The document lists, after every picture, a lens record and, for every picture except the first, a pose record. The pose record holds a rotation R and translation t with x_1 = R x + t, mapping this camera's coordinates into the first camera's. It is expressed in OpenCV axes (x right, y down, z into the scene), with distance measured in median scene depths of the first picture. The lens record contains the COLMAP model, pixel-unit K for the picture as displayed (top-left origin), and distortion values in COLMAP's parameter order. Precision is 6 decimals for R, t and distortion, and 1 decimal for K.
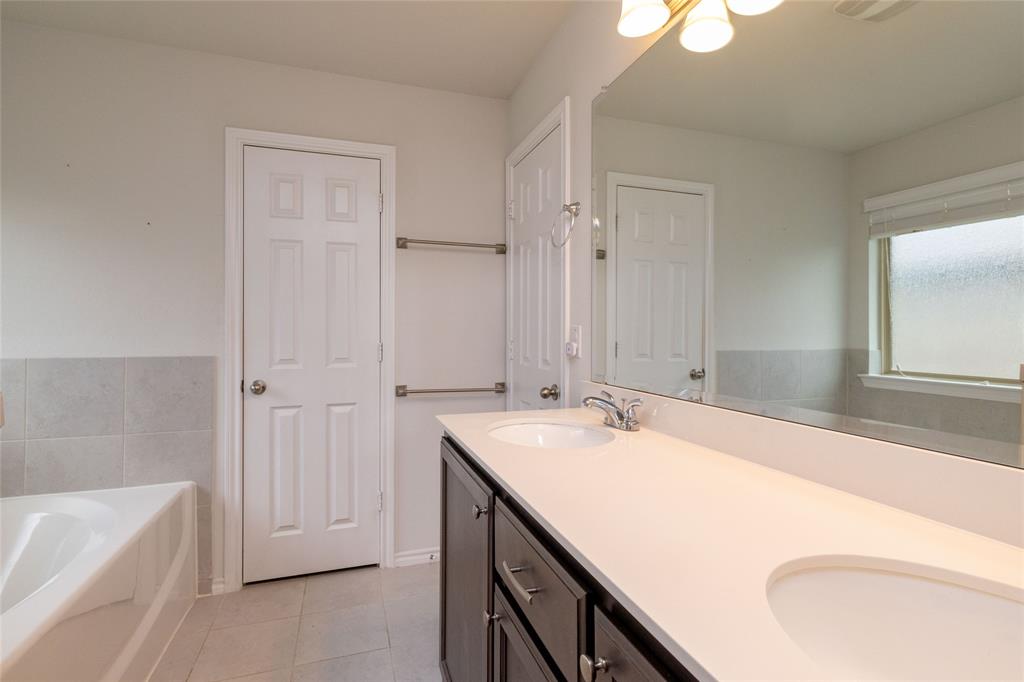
lens RADIAL K [[502.0, 0, 512.0], [0, 502.0, 341.0], [0, 0, 1]] dist [0.002204, 0.001139]
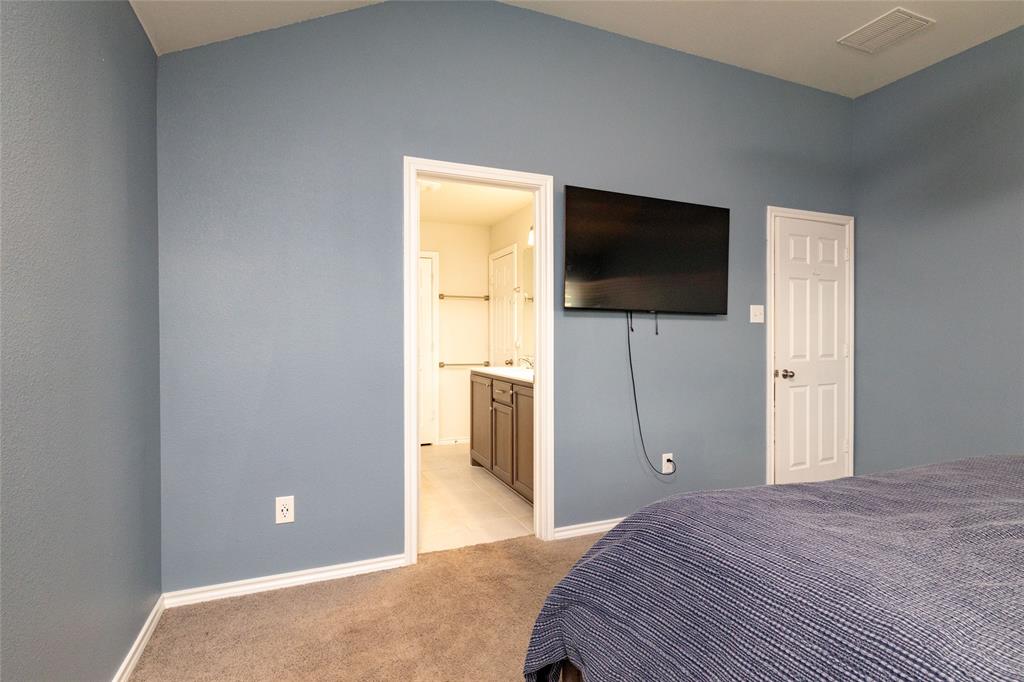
lens RADIAL K [[502.0, 0, 512.0], [0, 502.0, 341.0], [0, 0, 1]] dist [0.002204, 0.001139]
pose [[0.998103, -0.002268, 0.061528, -0.049939], [0.003148, 0.999894, -0.014214, 0.028897], [-0.061489, 0.014380, 0.998004, -1.193127]]
